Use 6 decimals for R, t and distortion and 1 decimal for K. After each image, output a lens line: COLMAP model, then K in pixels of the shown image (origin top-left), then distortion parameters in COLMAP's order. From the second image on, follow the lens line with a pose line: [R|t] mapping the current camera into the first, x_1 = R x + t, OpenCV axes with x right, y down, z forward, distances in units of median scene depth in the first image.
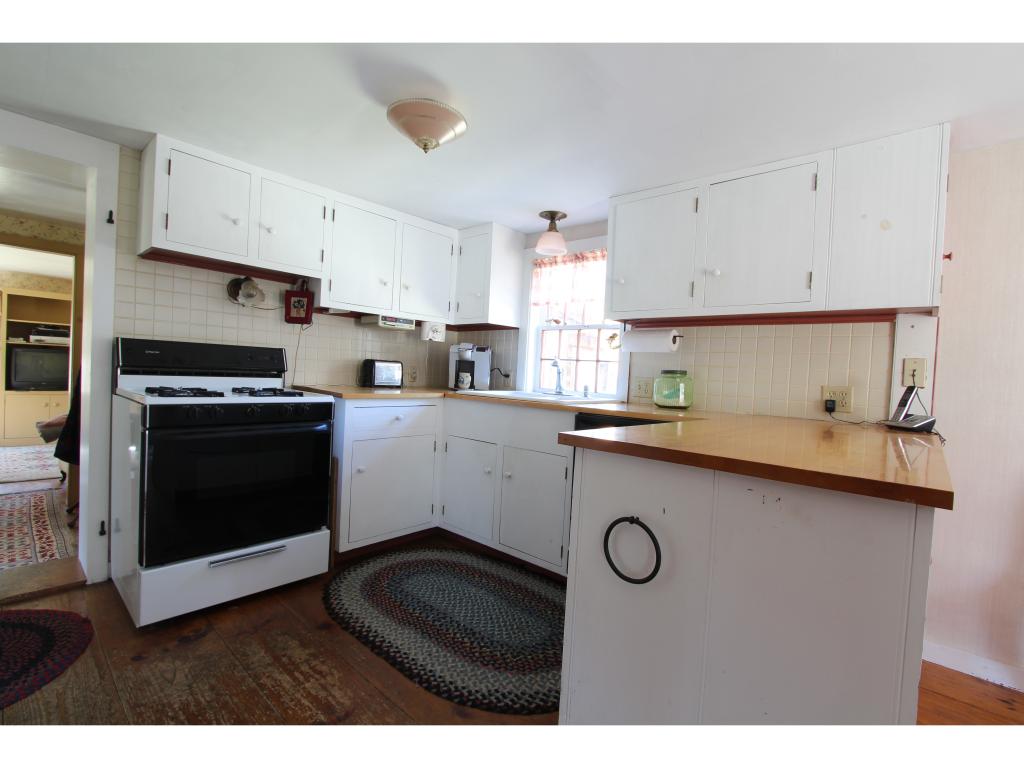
lens RADIAL K [[471.9, 0, 516.2], [0, 471.9, 383.0], [0, 0, 1]] dist [-0.013668, 0.000840]
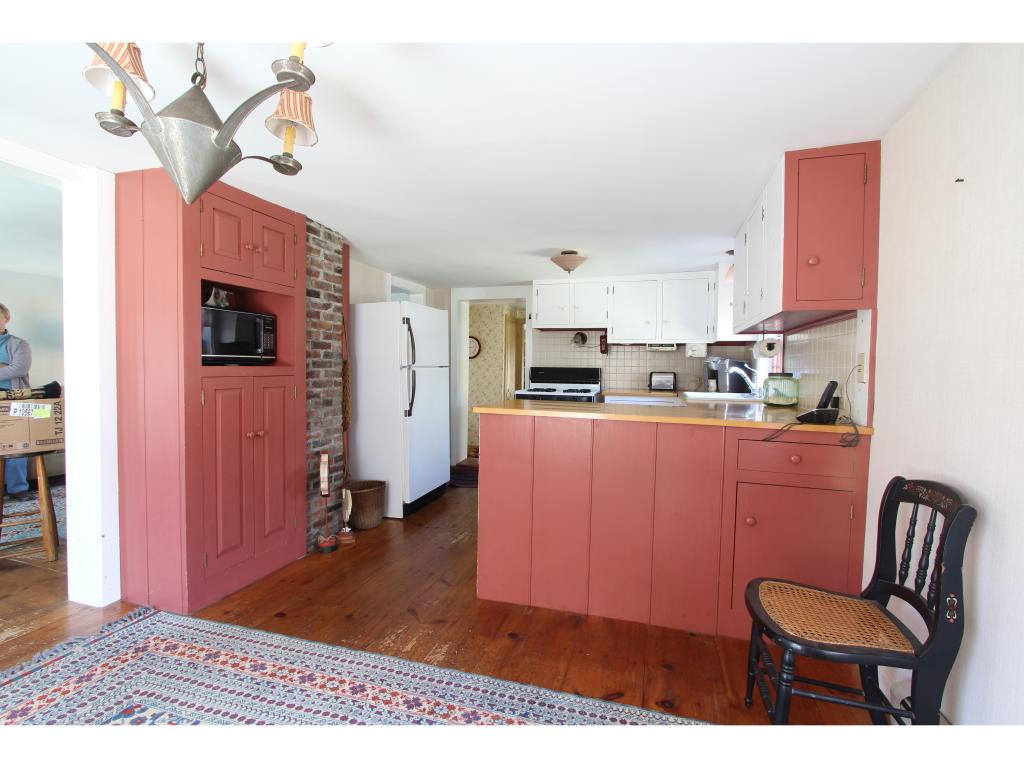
lens RADIAL K [[471.9, 0, 516.2], [0, 471.9, 383.0], [0, 0, 1]] dist [-0.013668, 0.000840]
pose [[0.395381, -0.011349, -0.918447, 0.966790], [-0.012156, 0.999771, -0.017587, 0.019793], [0.918437, 0.018118, 0.395152, -0.014697]]
